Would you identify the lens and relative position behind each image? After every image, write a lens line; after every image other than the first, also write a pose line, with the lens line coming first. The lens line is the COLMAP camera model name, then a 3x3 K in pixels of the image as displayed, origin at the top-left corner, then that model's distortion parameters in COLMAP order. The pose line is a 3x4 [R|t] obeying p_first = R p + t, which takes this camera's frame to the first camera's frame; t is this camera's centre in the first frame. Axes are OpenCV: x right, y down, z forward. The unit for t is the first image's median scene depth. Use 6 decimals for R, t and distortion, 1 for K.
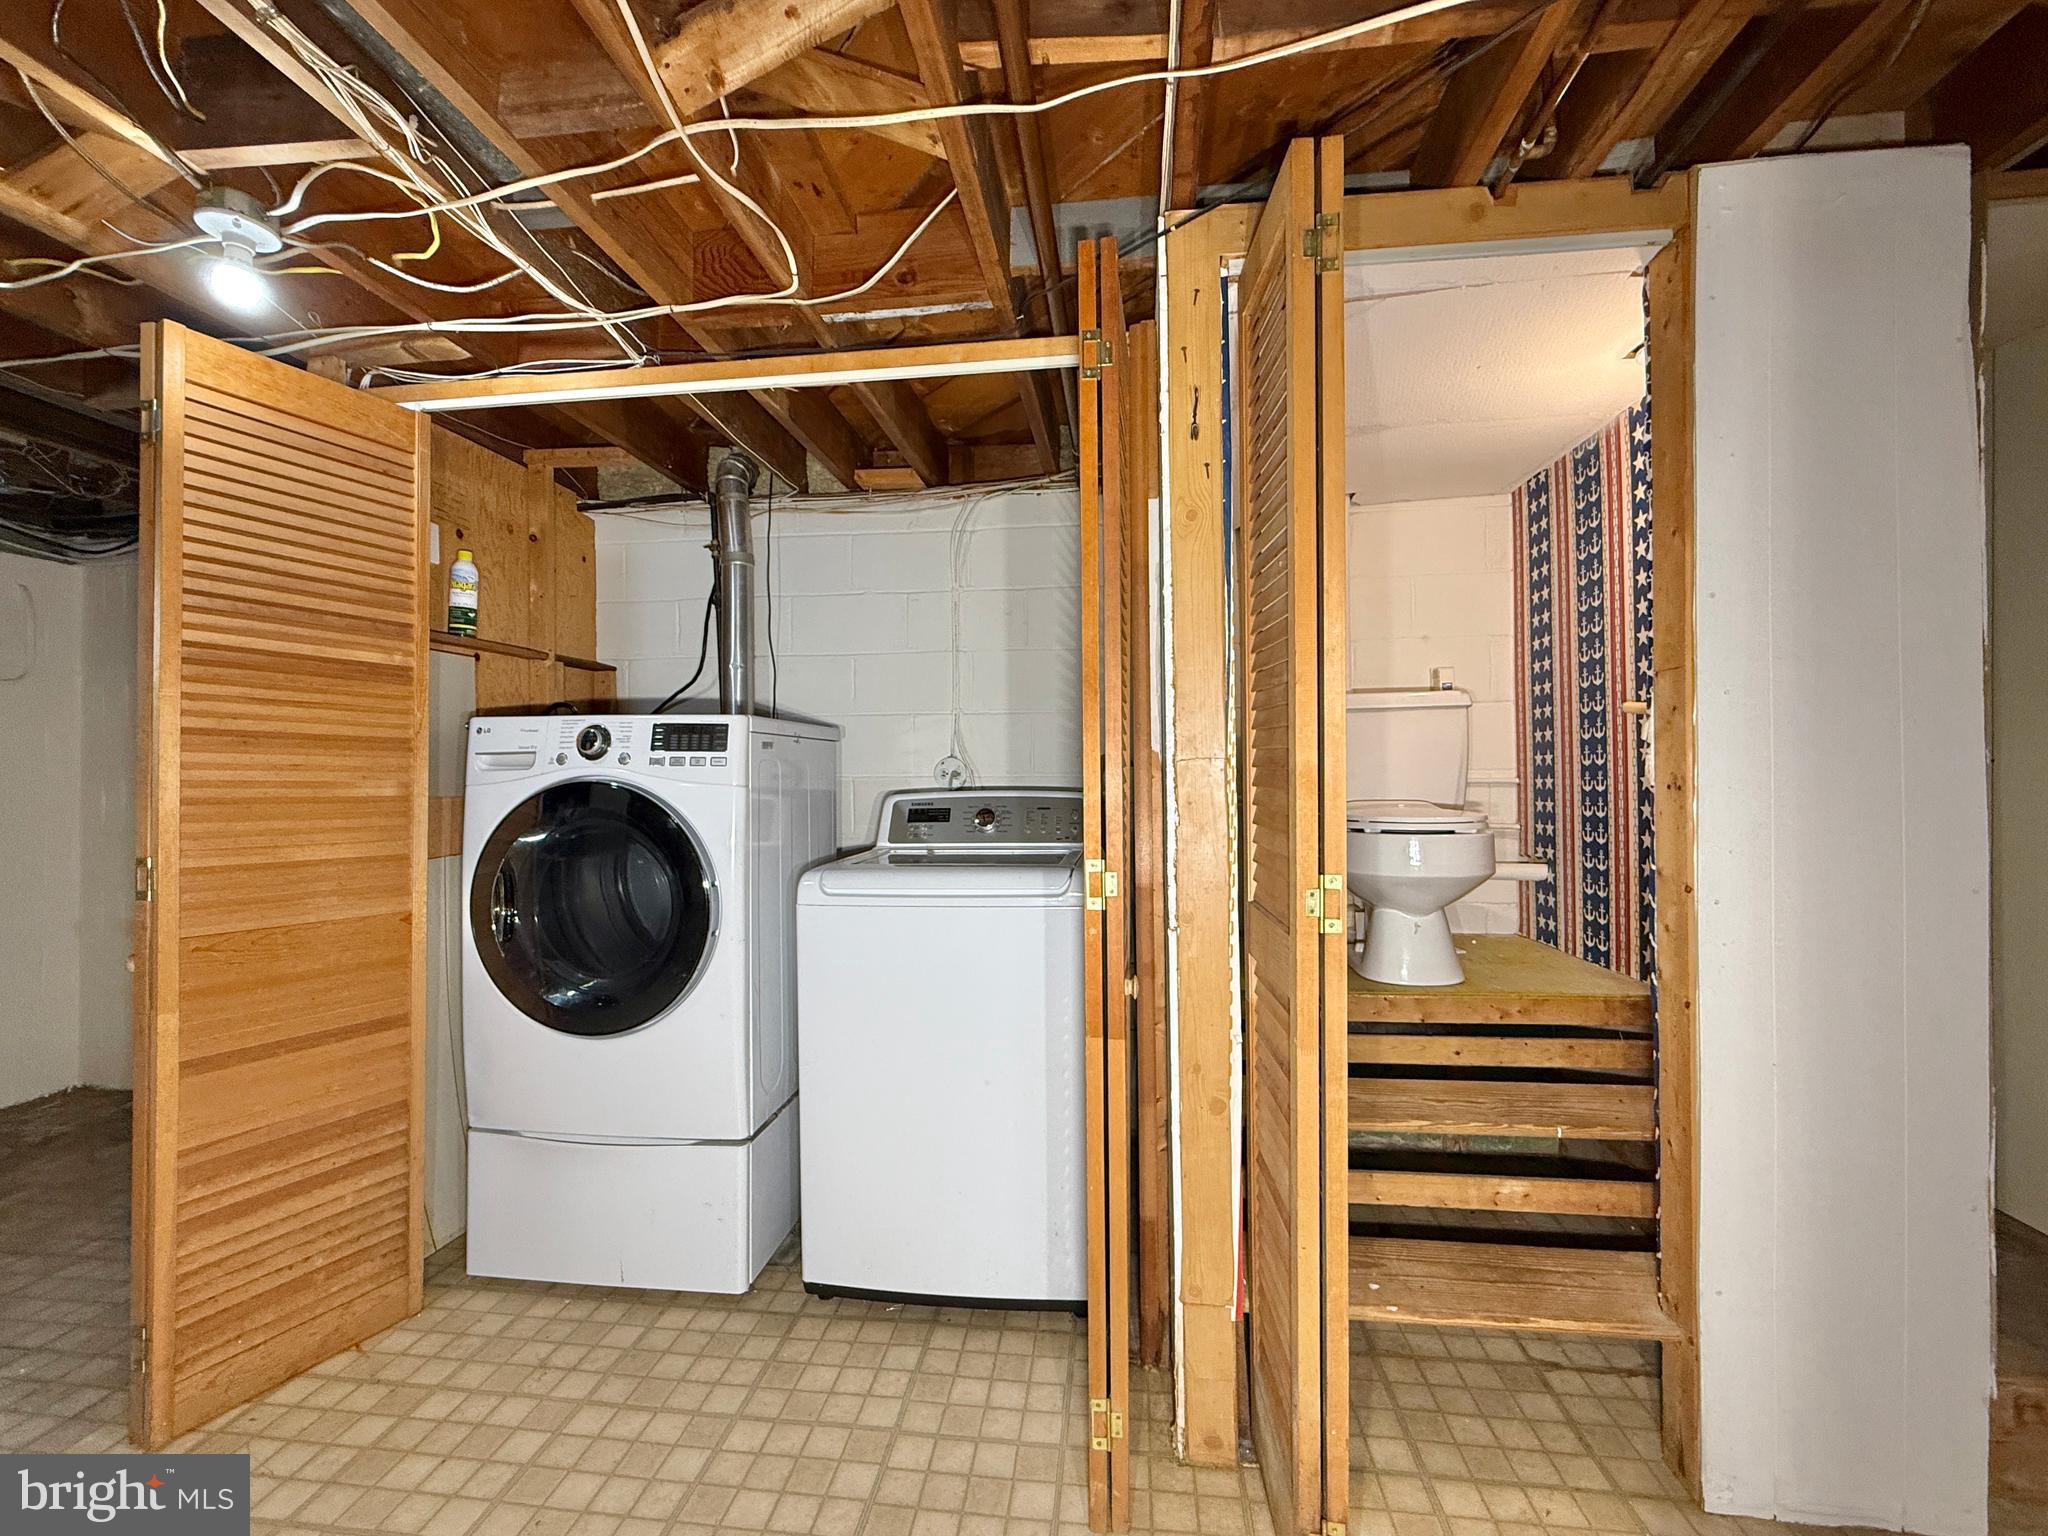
lens RADIAL K [[816.3, 0, 1030.2], [0, 816.3, 766.1], [0, 0, 1]] dist [-0.004271, -0.000385]
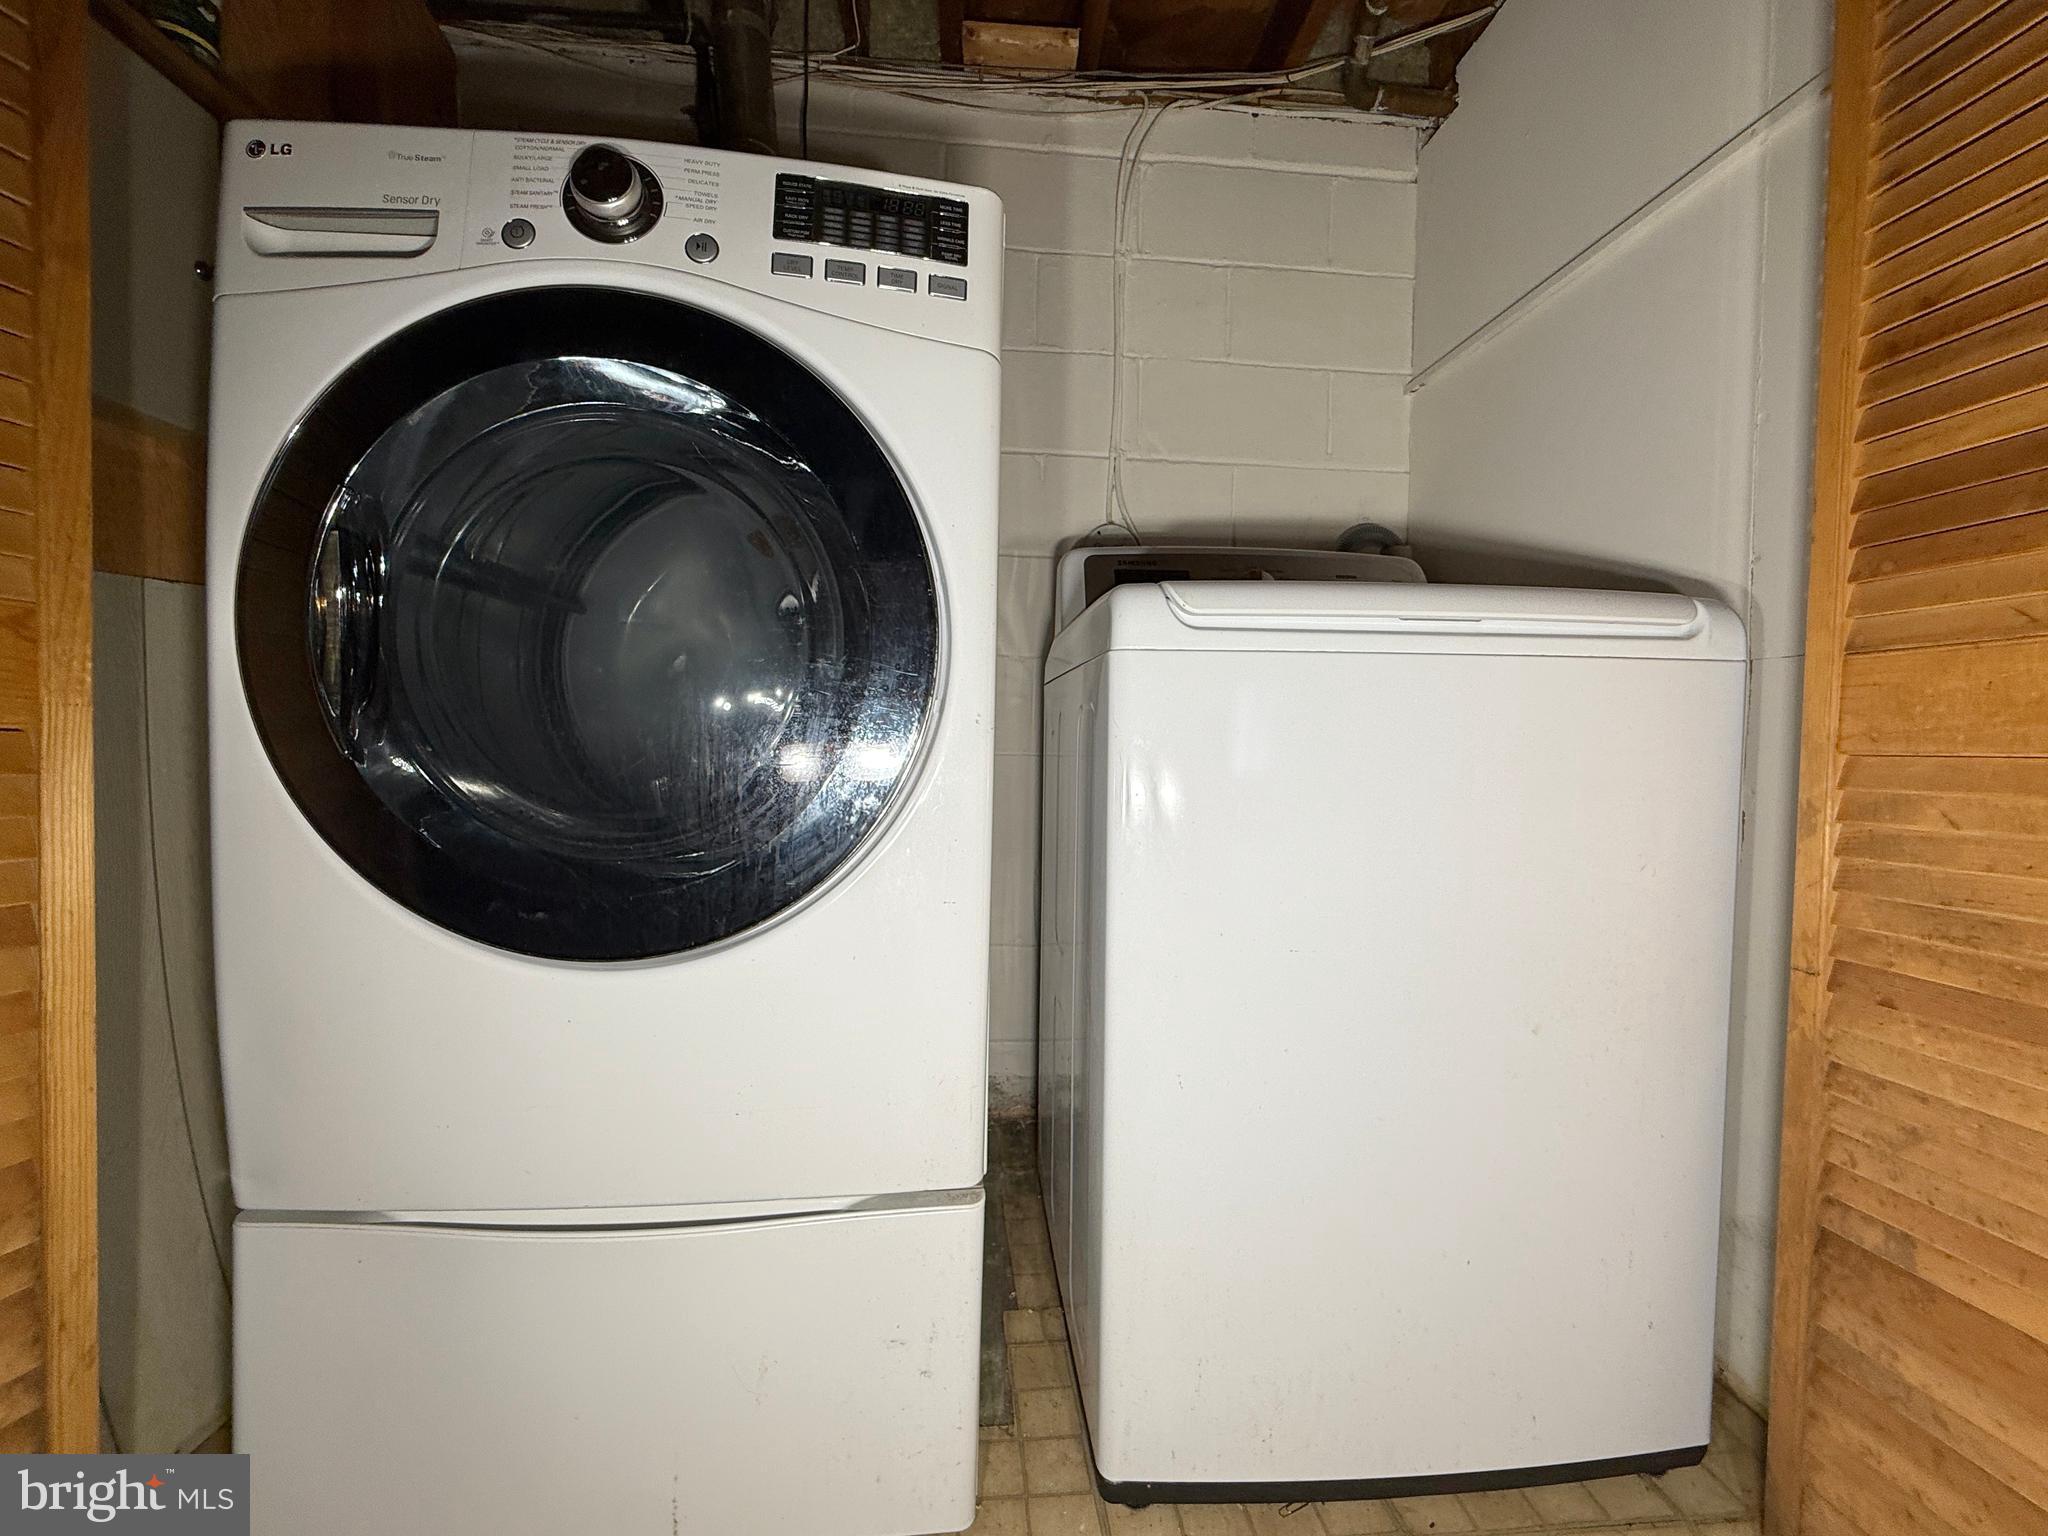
lens RADIAL K [[816.3, 0, 1017.4], [0, 816.3, 762.6], [0, 0, 1]] dist [-0.004271, -0.000385]
pose [[0.978539, 0.015121, 0.205504, -0.425257], [-0.024339, 0.998804, 0.042405, 0.213274], [-0.204617, -0.046497, 0.977737, 0.579294]]
